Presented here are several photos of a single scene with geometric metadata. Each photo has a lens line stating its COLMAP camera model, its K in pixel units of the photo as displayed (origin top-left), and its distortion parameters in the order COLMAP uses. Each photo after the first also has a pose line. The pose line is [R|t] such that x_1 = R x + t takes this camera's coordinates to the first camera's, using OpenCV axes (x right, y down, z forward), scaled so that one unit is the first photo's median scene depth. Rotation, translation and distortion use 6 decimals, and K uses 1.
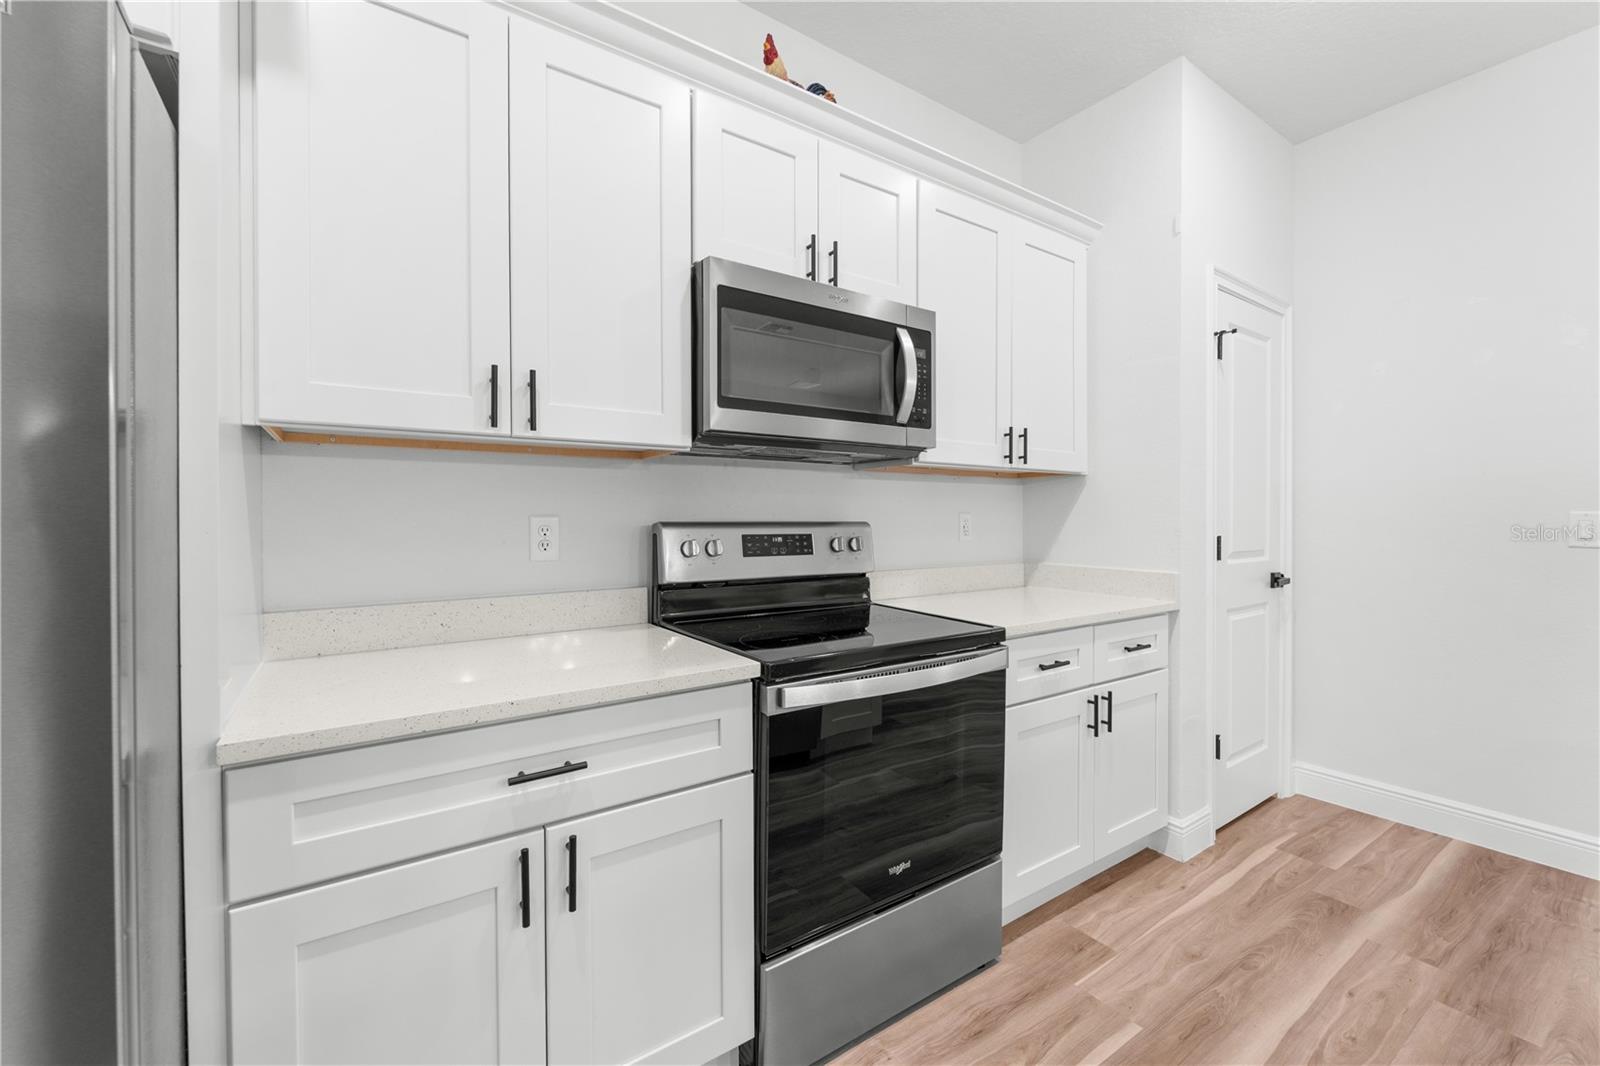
lens RADIAL K [[654.8, 0, 800.6], [0, 654.8, 521.1], [0, 0, 1]] dist [0.000549, -0.001565]
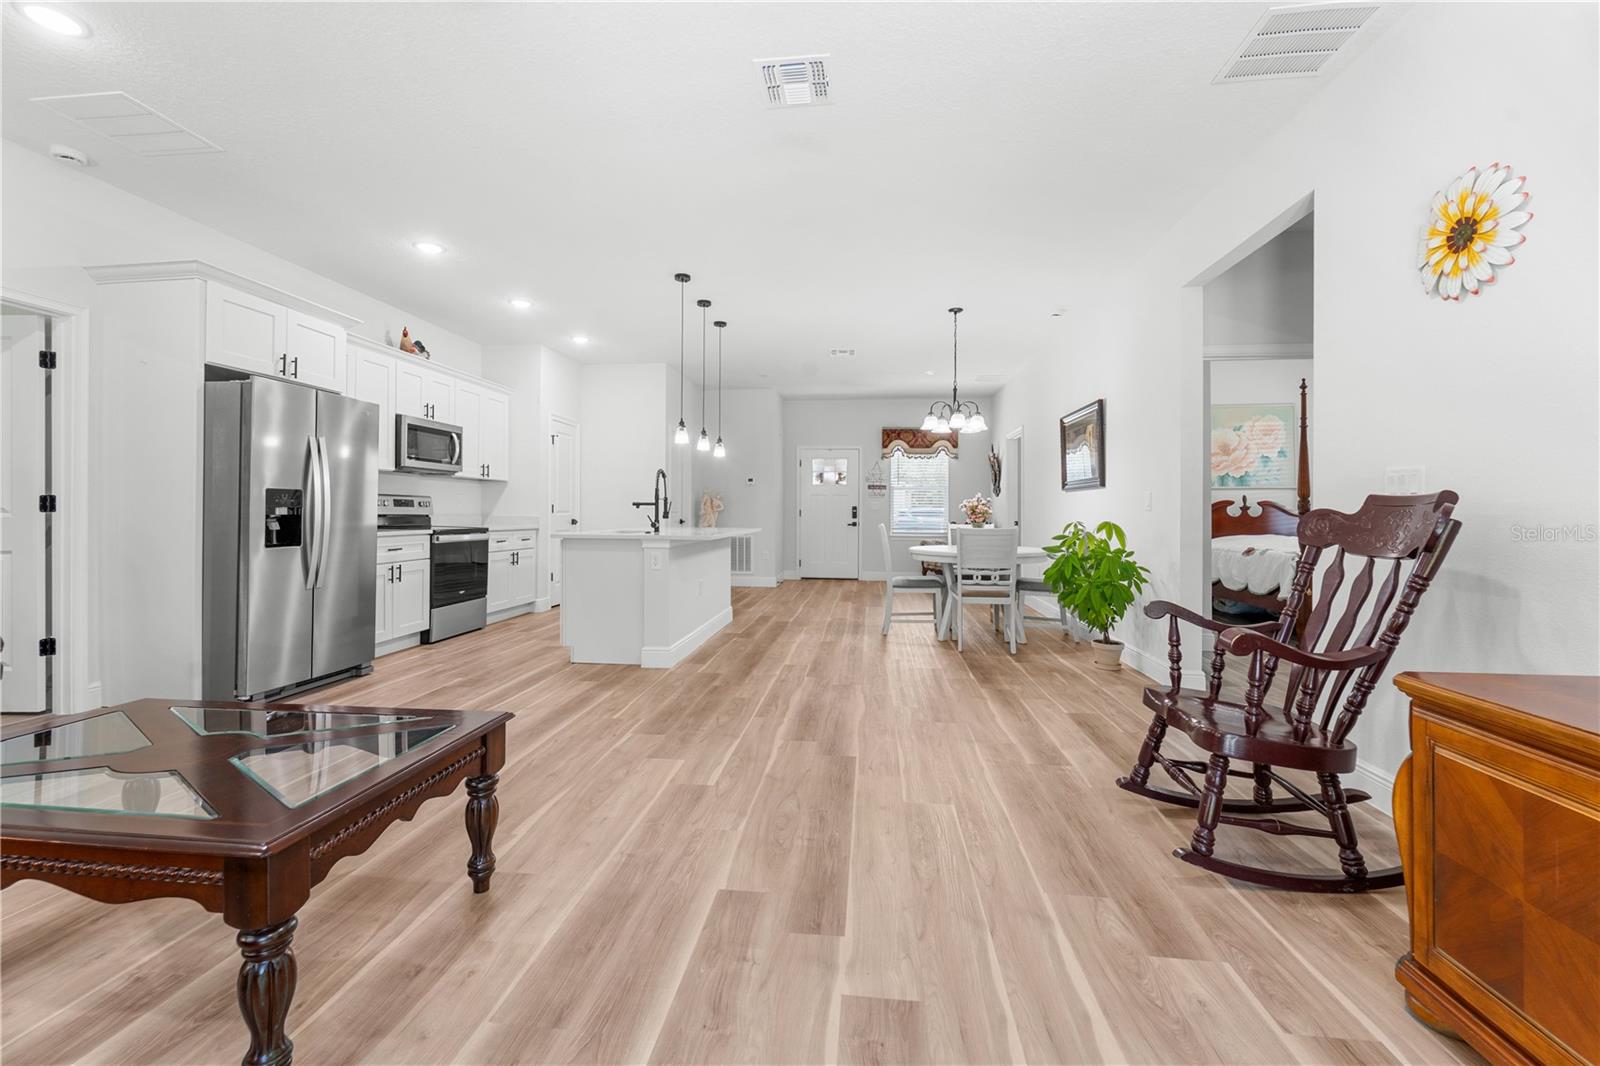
lens RADIAL K [[654.8, 0, 788.7], [0, 654.8, 511.6], [0, 0, 1]] dist [0.000549, -0.001565]
pose [[0.655266, 0.007538, 0.755361, -1.154439], [-0.005419, 0.999971, -0.005278, 0.084177], [-0.755379, -0.000634, 0.655288, -2.245338]]
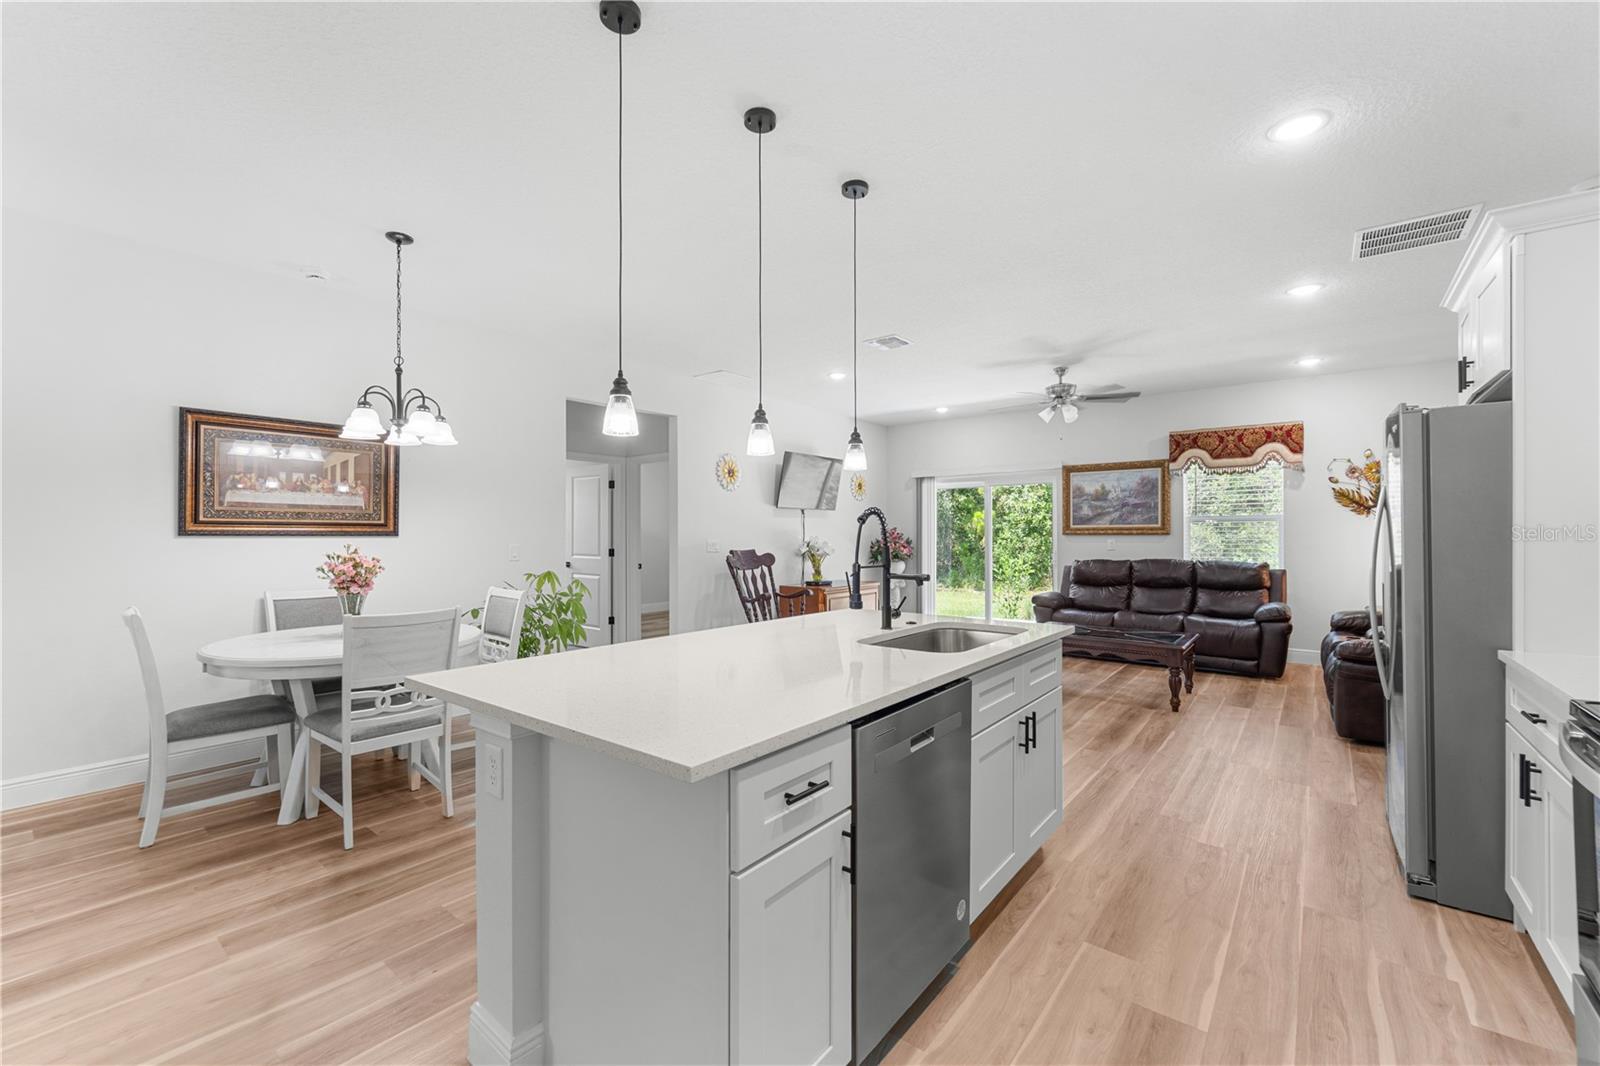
lens RADIAL K [[654.8, 0, 798.1], [0, 654.8, 531.7], [0, 0, 1]] dist [0.000549, -0.001565]
pose [[-0.953801, 0.000933, -0.300437, 1.106646], [0.001258, 0.999999, -0.000888, -0.049246], [0.300436, -0.001225, -0.953801, 1.193469]]
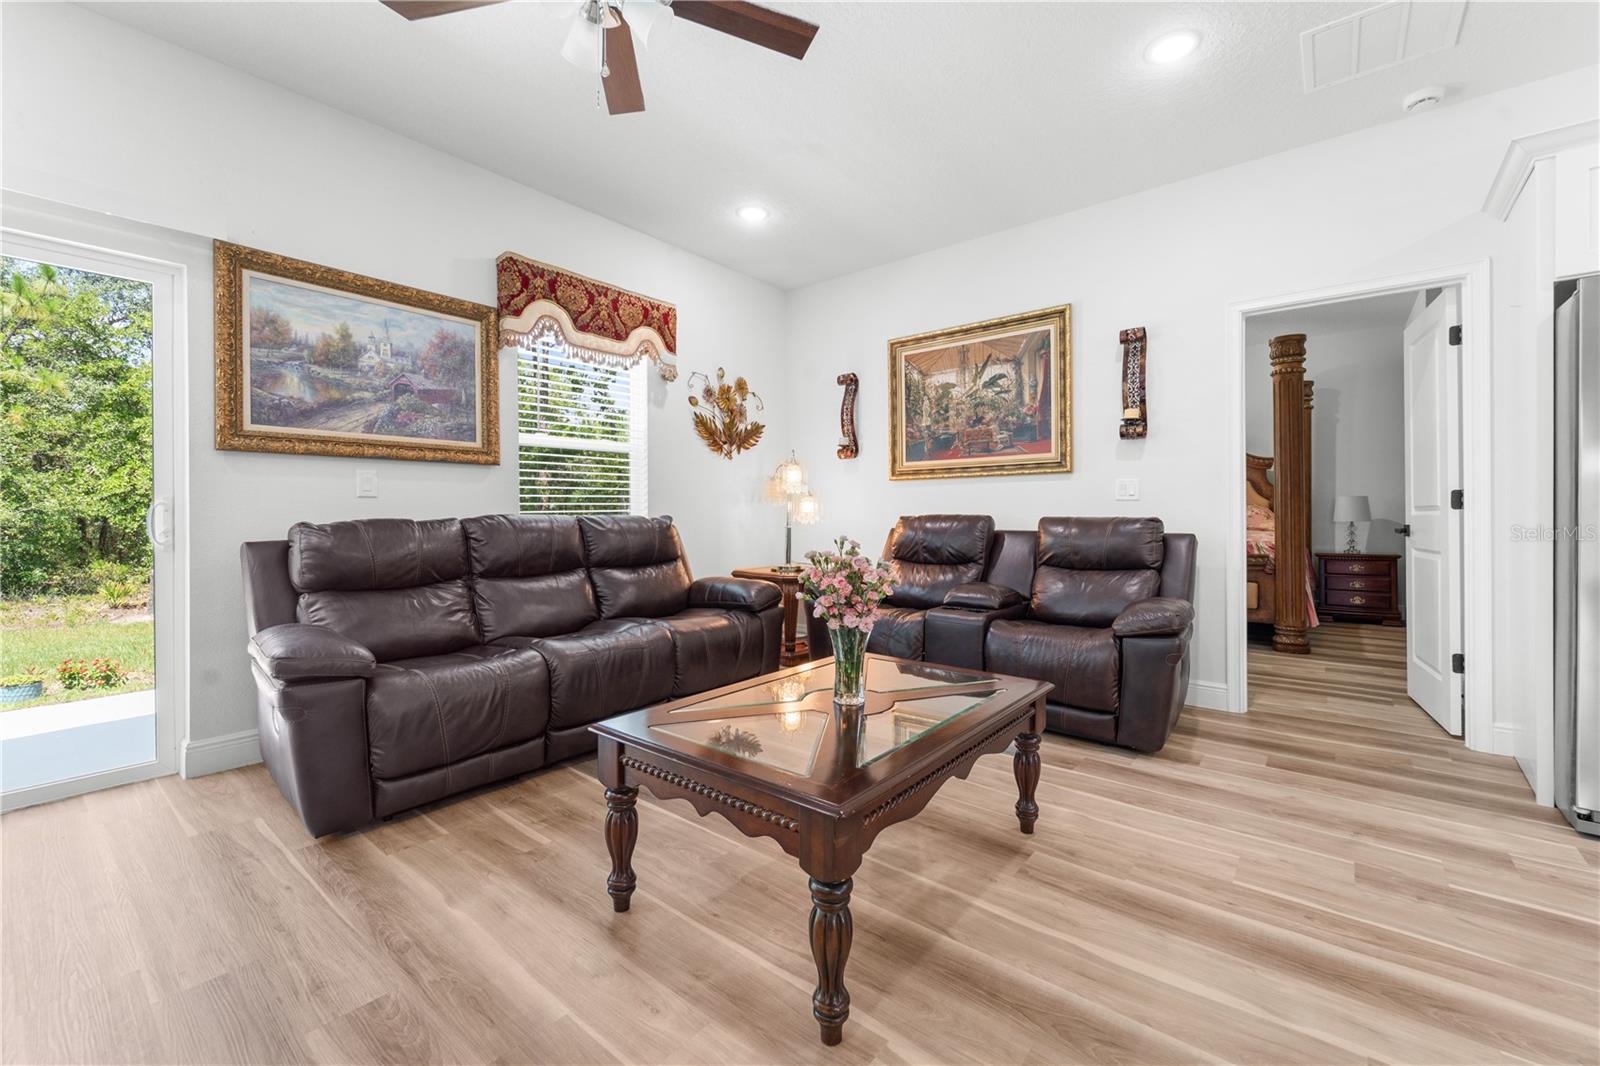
lens RADIAL K [[654.8, 0, 806.2], [0, 654.8, 517.7], [0, 0, 1]] dist [0.000549, -0.001565]
pose [[0.288469, 0.007248, -0.957462, -0.089531], [-0.001698, 0.999974, 0.007059, 0.100530], [0.957488, -0.000411, 0.288474, -1.498391]]
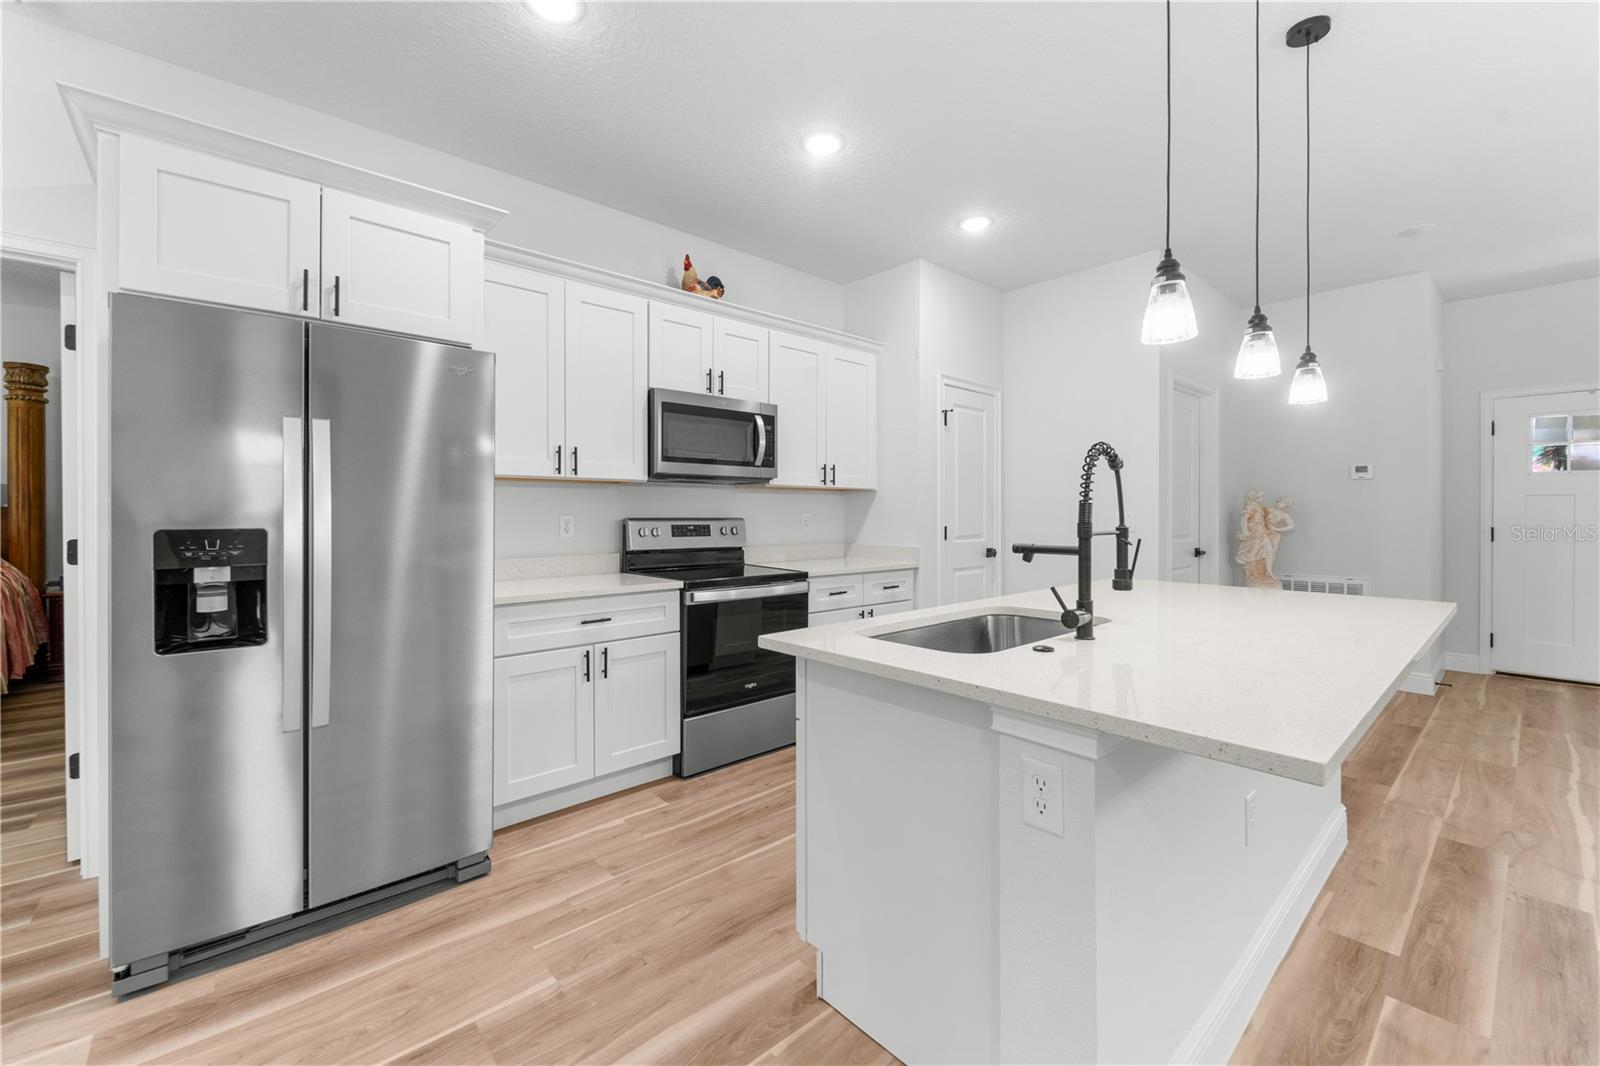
lens RADIAL K [[654.8, 0, 796.8], [0, 654.8, 512.6], [0, 0, 1]] dist [0.000549, -0.001565]
pose [[0.991573, 0.002274, 0.129530, 0.022162], [-0.001479, 0.999979, -0.006233, -0.002276], [-0.129542, 0.005989, 0.991556, -0.892614]]
